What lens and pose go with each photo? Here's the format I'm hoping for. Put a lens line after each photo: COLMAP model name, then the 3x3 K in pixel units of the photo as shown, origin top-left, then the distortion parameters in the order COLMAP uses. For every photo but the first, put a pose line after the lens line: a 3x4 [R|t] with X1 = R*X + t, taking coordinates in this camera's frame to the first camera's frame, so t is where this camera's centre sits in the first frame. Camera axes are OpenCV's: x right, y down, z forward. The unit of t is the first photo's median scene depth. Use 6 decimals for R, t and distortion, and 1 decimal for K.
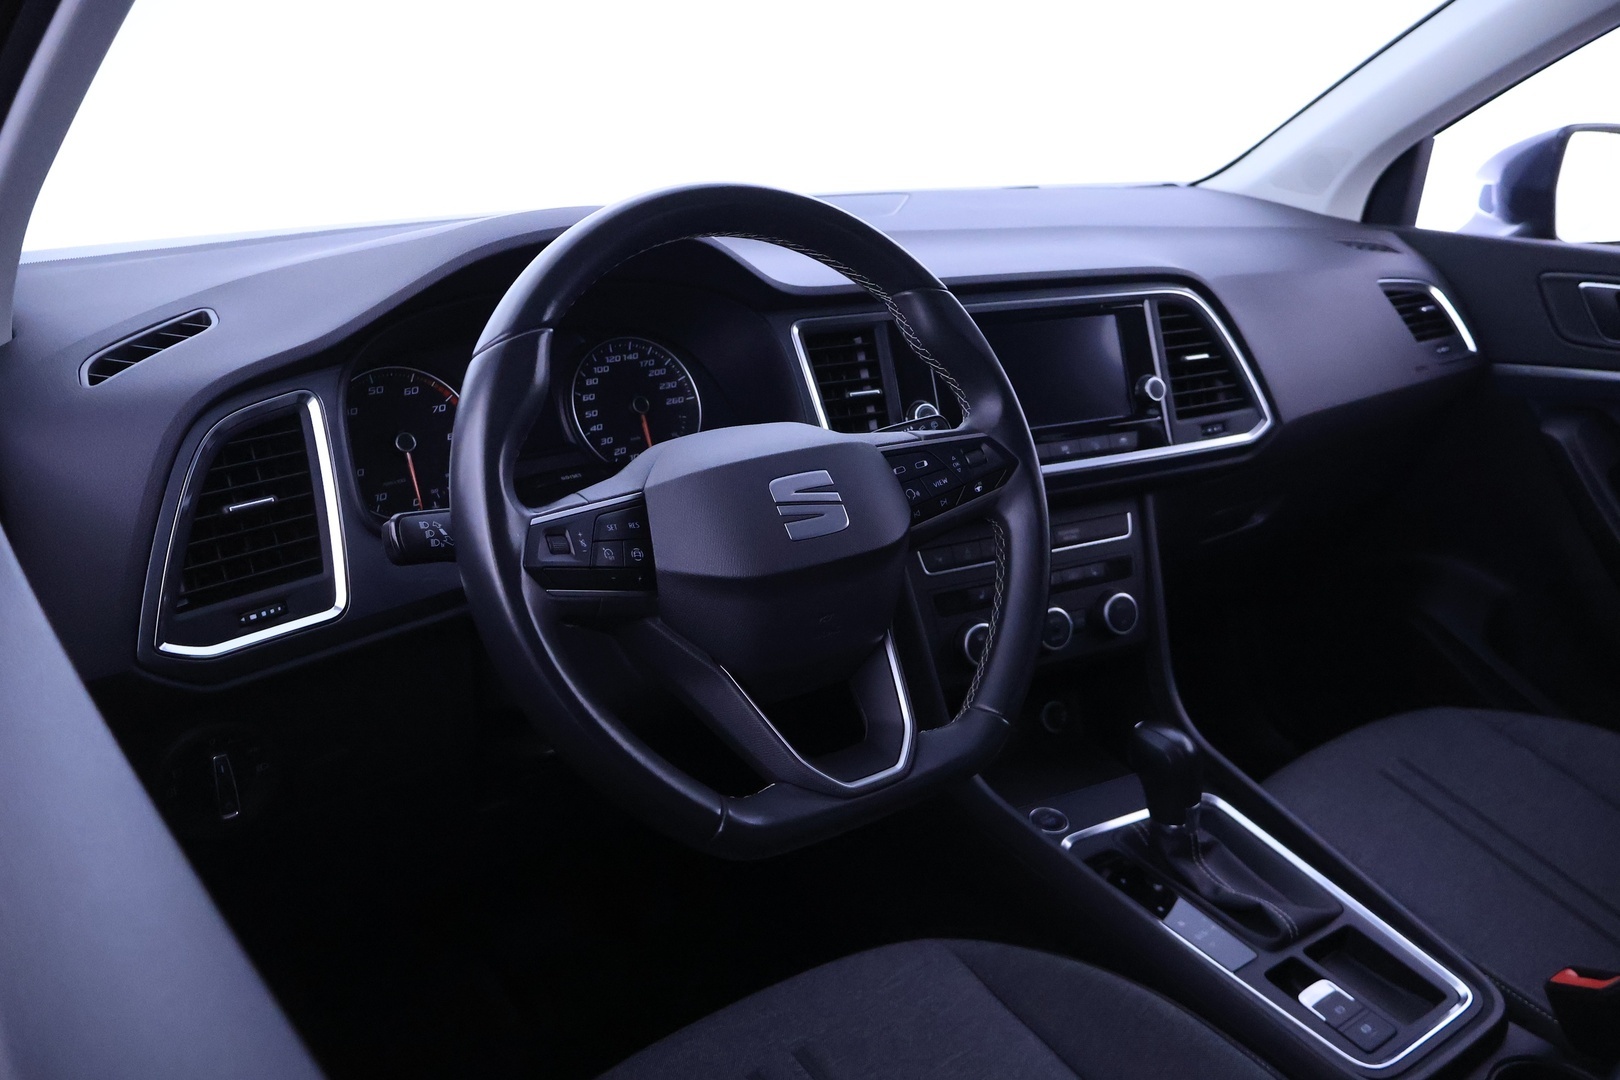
lens RADIAL K [[1361.0, 0, 810.0], [0, 1361.0, 540.0], [0, 0, 1]] dist [-0.008502, 0.000464]
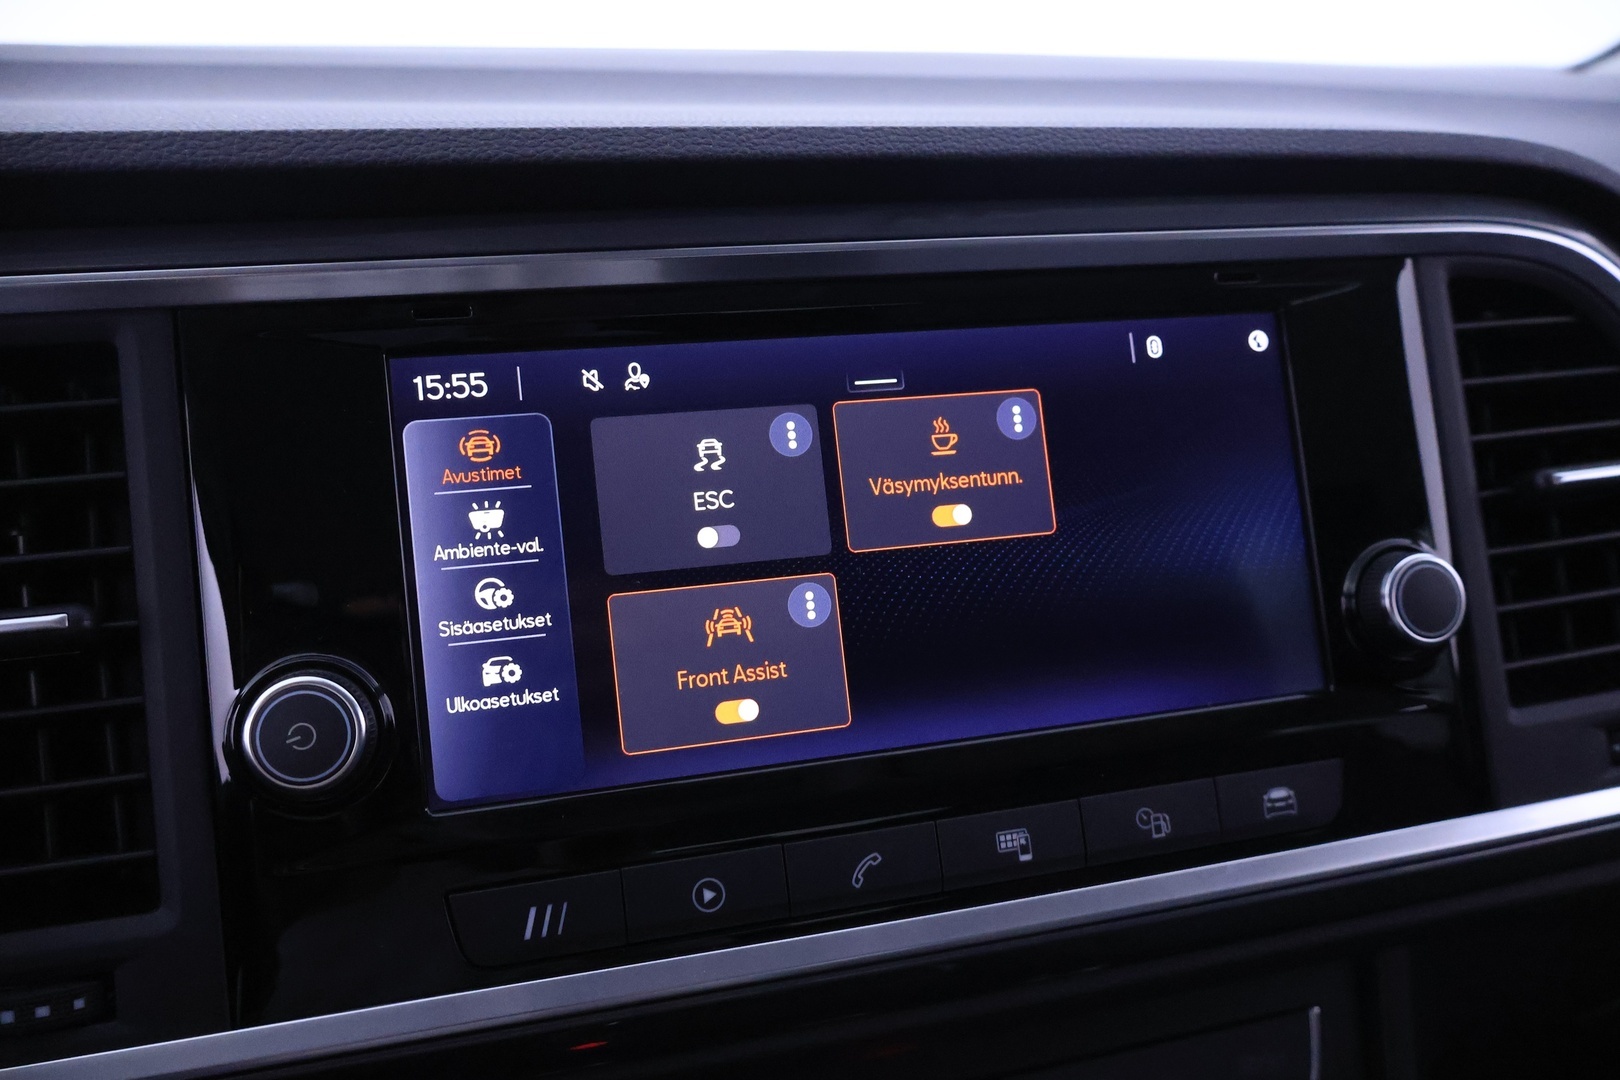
lens RADIAL K [[1352.6, 0, 810.0], [0, 1352.6, 540.0], [0, 0, 1]] dist [0.002166, 0.000778]
pose [[0.972448, 0.038867, -0.229855, 0.216959], [-0.046060, 0.998600, -0.026009, -0.119375], [0.228522, 0.035880, 0.972877, 0.786928]]
